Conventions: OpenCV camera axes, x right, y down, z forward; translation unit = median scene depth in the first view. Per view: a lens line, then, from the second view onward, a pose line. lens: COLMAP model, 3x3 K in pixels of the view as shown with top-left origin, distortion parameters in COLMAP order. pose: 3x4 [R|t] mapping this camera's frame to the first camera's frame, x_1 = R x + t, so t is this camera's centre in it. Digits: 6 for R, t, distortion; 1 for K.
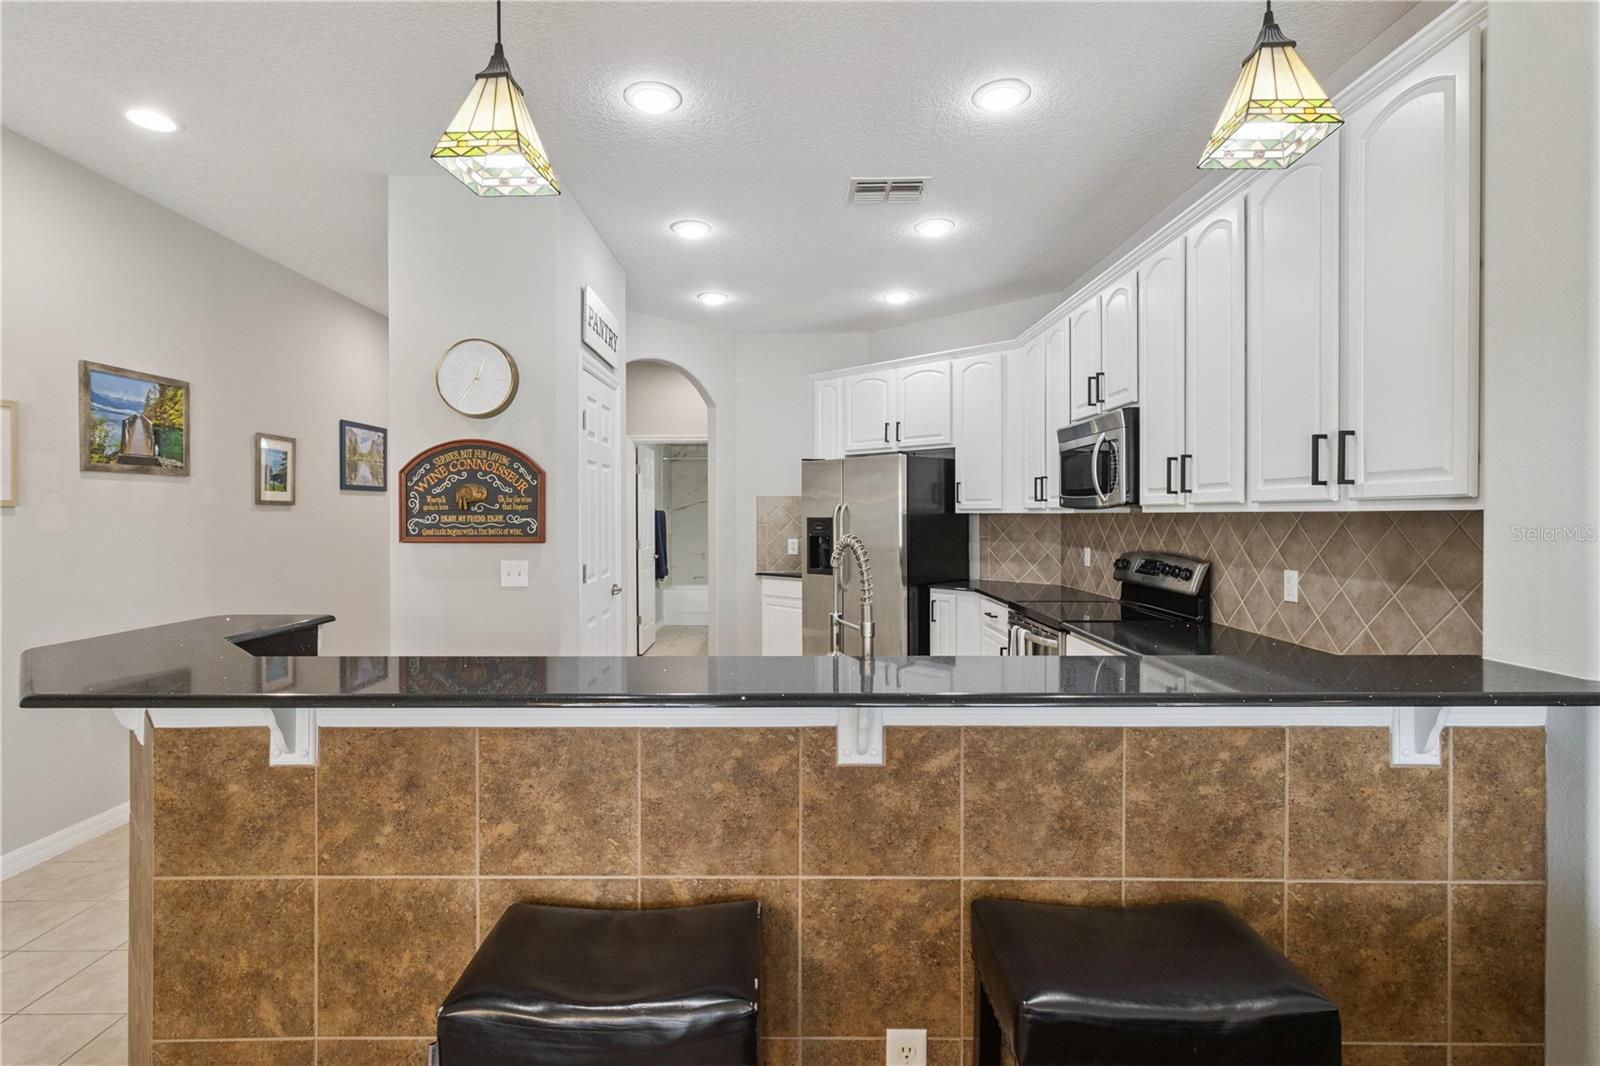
lens RADIAL K [[774.5, 0, 798.3], [0, 774.5, 522.8], [0, 0, 1]] dist [0.000258, 0.000954]
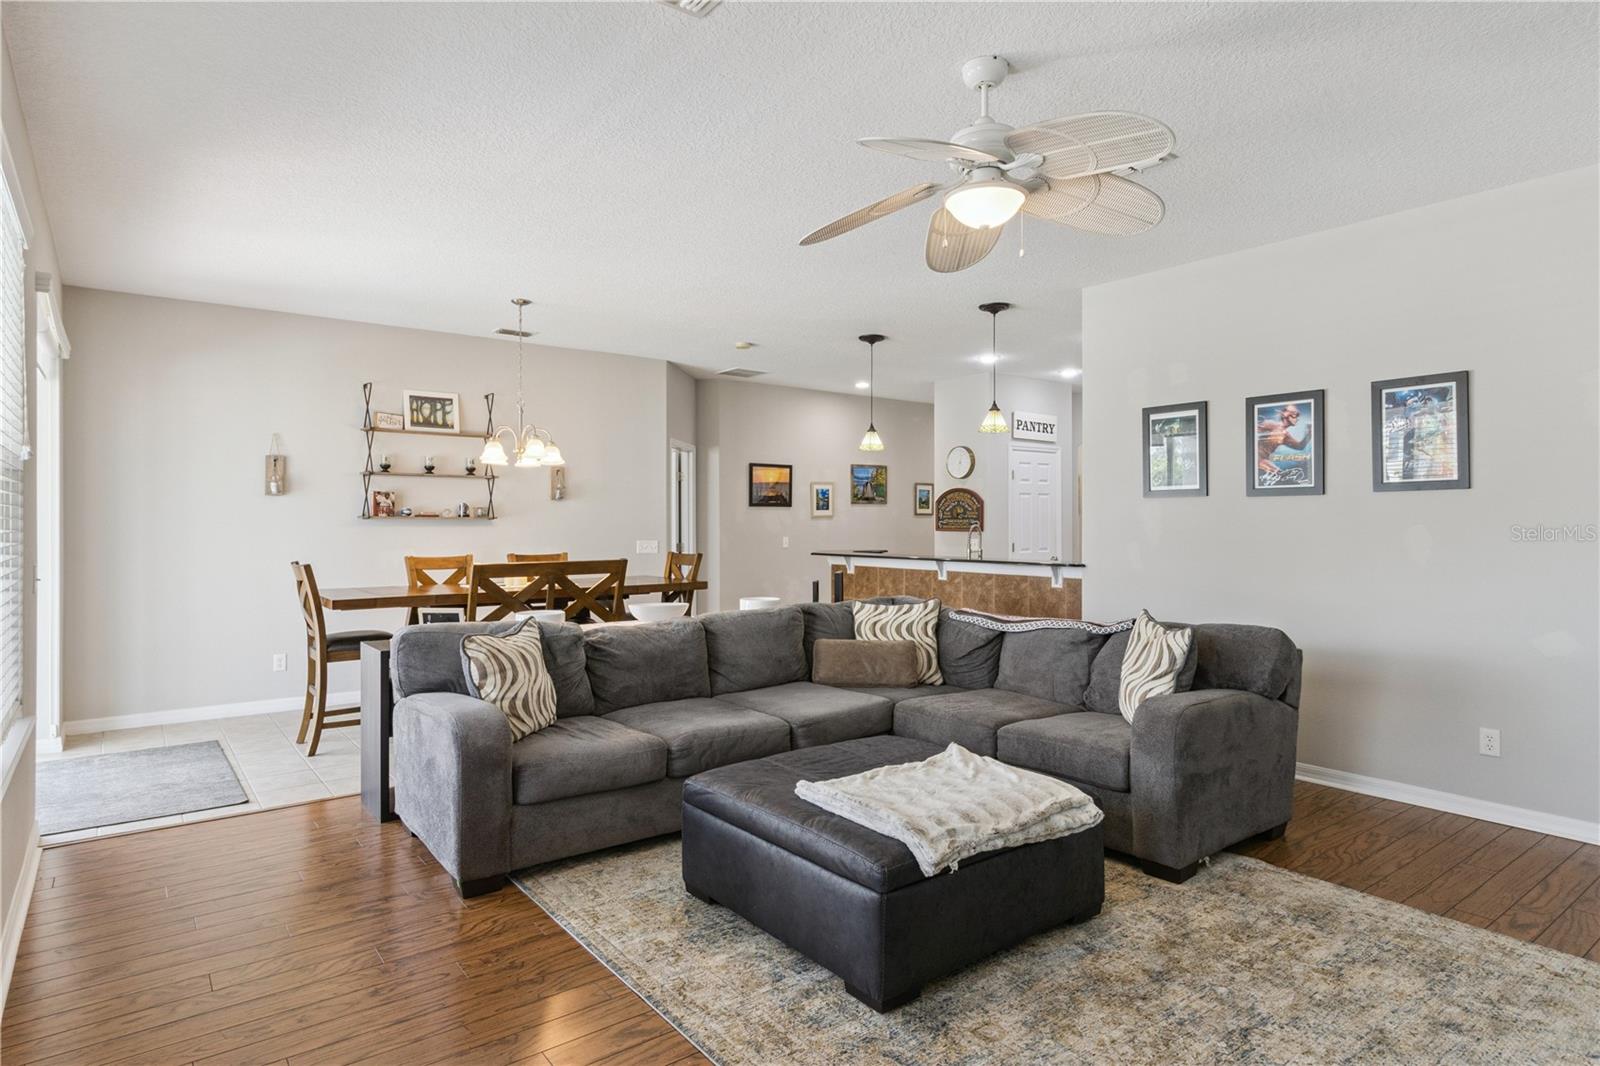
lens RADIAL K [[878.3, 0, 781.9], [0, 878.3, 513.6], [0, 0, 1]] dist [0.001841, -0.000065]
pose [[0.601921, -0.009297, -0.798502, 1.711891], [-0.003110, 0.999897, -0.013986, 0.013604], [0.798550, 0.010902, 0.601830, -1.296903]]
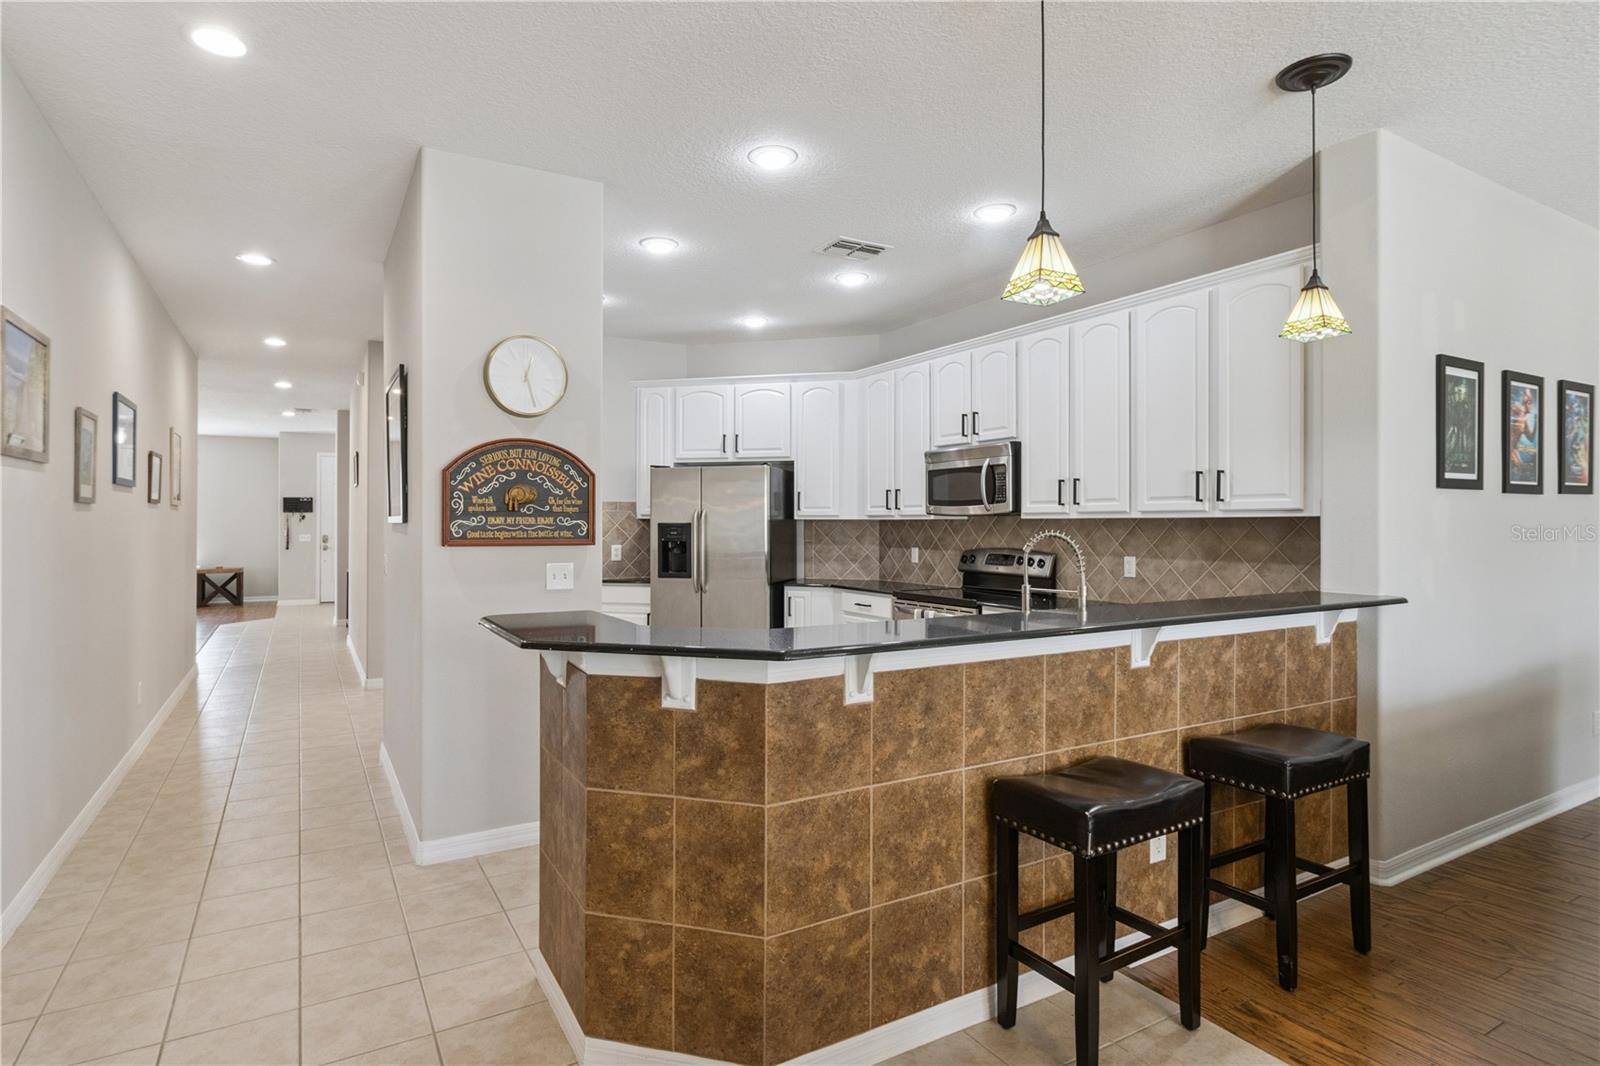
lens RADIAL K [[837.5, 0, 794.3], [0, 837.5, 526.0], [0, 0, 1]] dist [-0.014677, -0.000018]
pose [[0.866001, 0.001560, 0.500040, -0.749534], [0.002759, 0.999965, -0.007897, 0.012271], [-0.500035, 0.008218, 0.865966, -0.090191]]
